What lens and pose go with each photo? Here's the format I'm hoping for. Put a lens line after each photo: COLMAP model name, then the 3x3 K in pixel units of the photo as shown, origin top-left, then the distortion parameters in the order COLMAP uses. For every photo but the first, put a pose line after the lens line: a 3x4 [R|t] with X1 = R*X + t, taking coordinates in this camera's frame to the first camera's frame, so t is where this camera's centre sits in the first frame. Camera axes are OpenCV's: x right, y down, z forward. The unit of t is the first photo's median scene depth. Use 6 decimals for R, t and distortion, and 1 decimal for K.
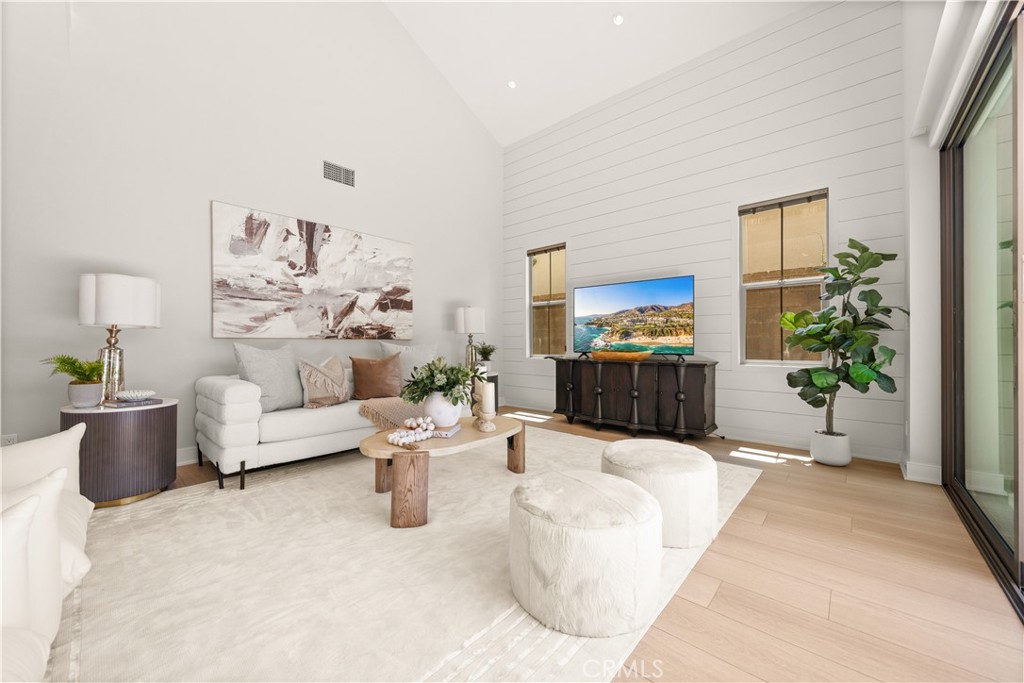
lens RADIAL K [[374.0, 0, 507.8], [0, 374.0, 345.1], [0, 0, 1]] dist [-0.006680, -0.000180]
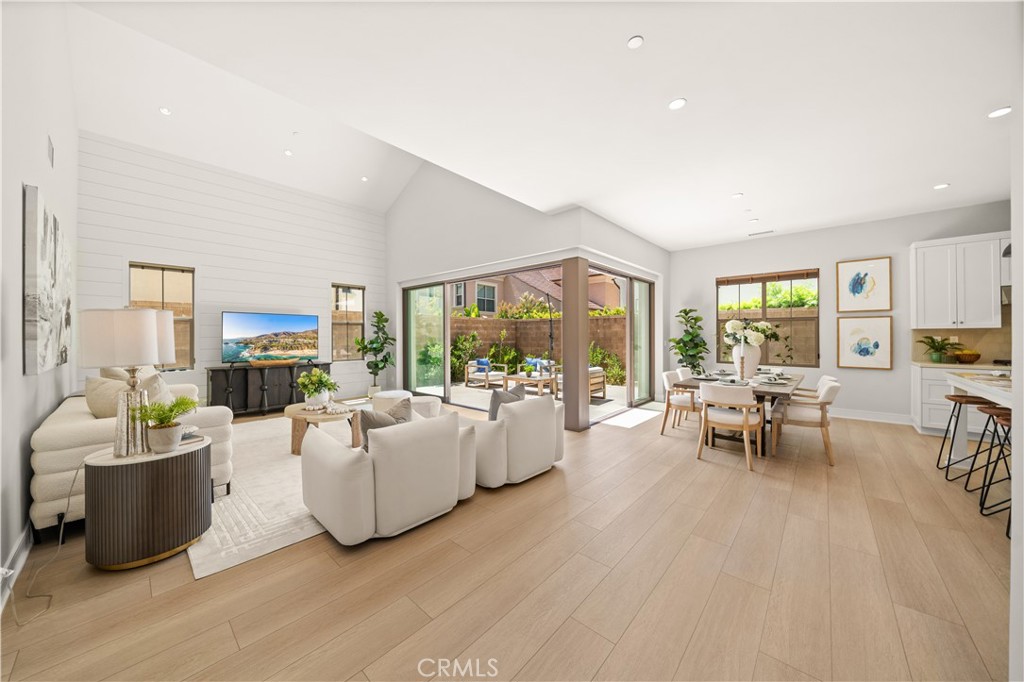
lens RADIAL K [[348.7, 0, 507.7], [0, 348.7, 336.2], [0, 0, 1]] dist [-0.005865, -0.000113]
pose [[-0.006496, 0.004896, 0.999967, -1.225025], [0.012111, 0.999915, -0.004817, -0.067717], [-0.999906, 0.012079, -0.006555, 0.084880]]
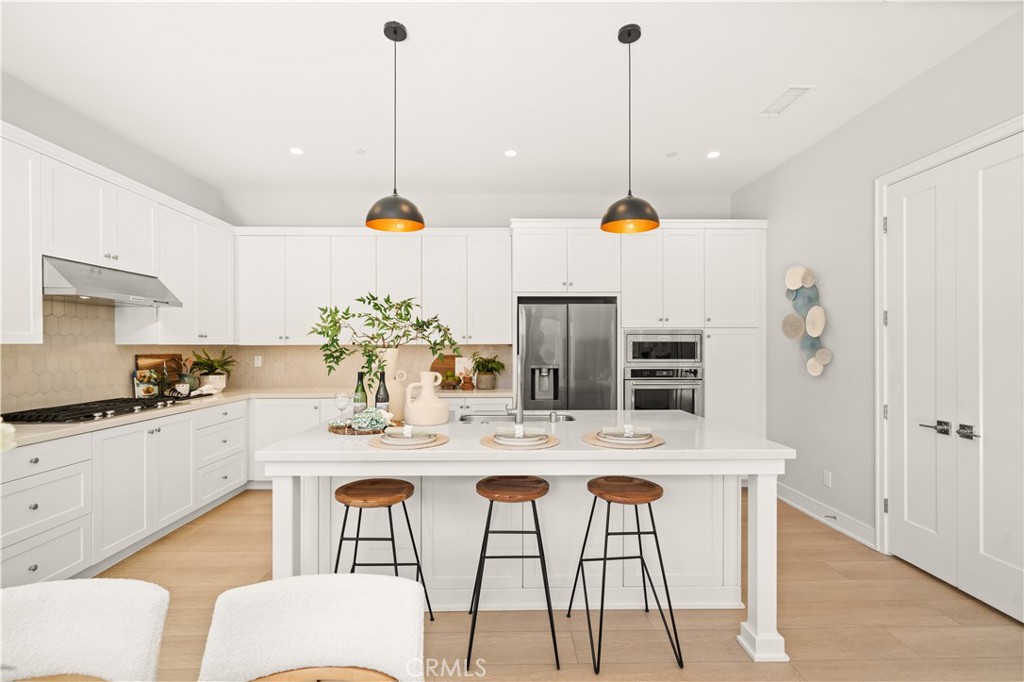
lens RADIAL K [[463.4, 0, 510.1], [0, 463.4, 345.6], [0, 0, 1]] dist [0.003474, 0.000840]
pose [[-0.724226, 0.005301, -0.689542, -0.162557], [-0.001064, 0.999961, 0.008805, -0.085508], [0.689562, 0.007110, -0.724192, -0.509570]]
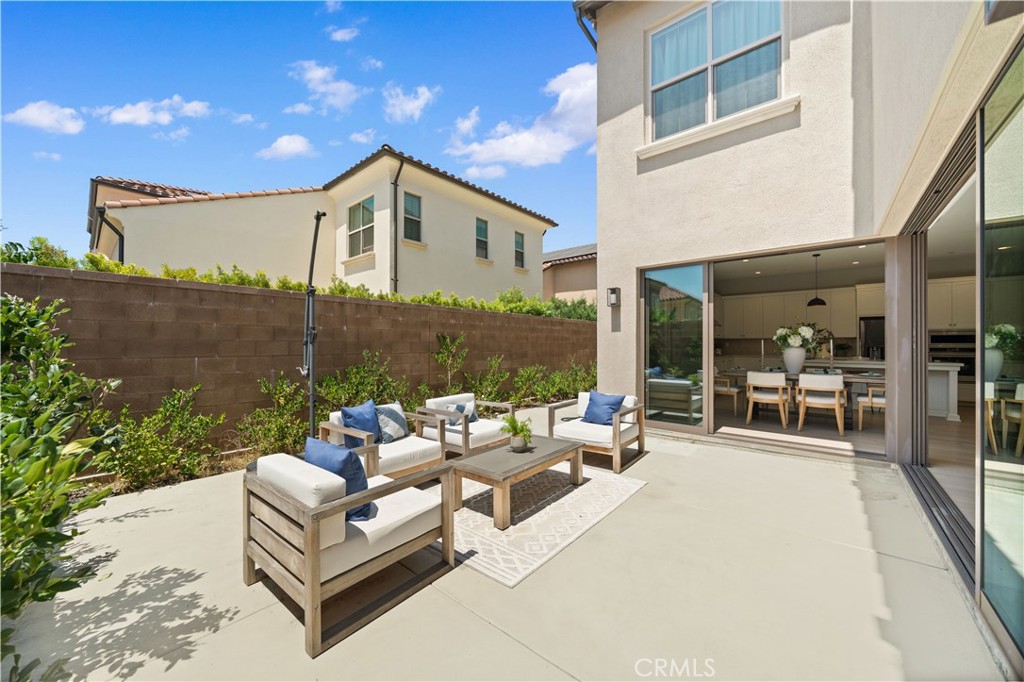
lens RADIAL K [[374.0, 0, 508.8], [0, 374.0, 342.3], [0, 0, 1]] dist [-0.006680, -0.000180]
pose [[-0.999560, 0.003982, -0.029393, 1.167347], [0.003834, 0.999980, 0.005091, -0.067588], [0.029413, 0.004976, -0.999555, 0.806886]]
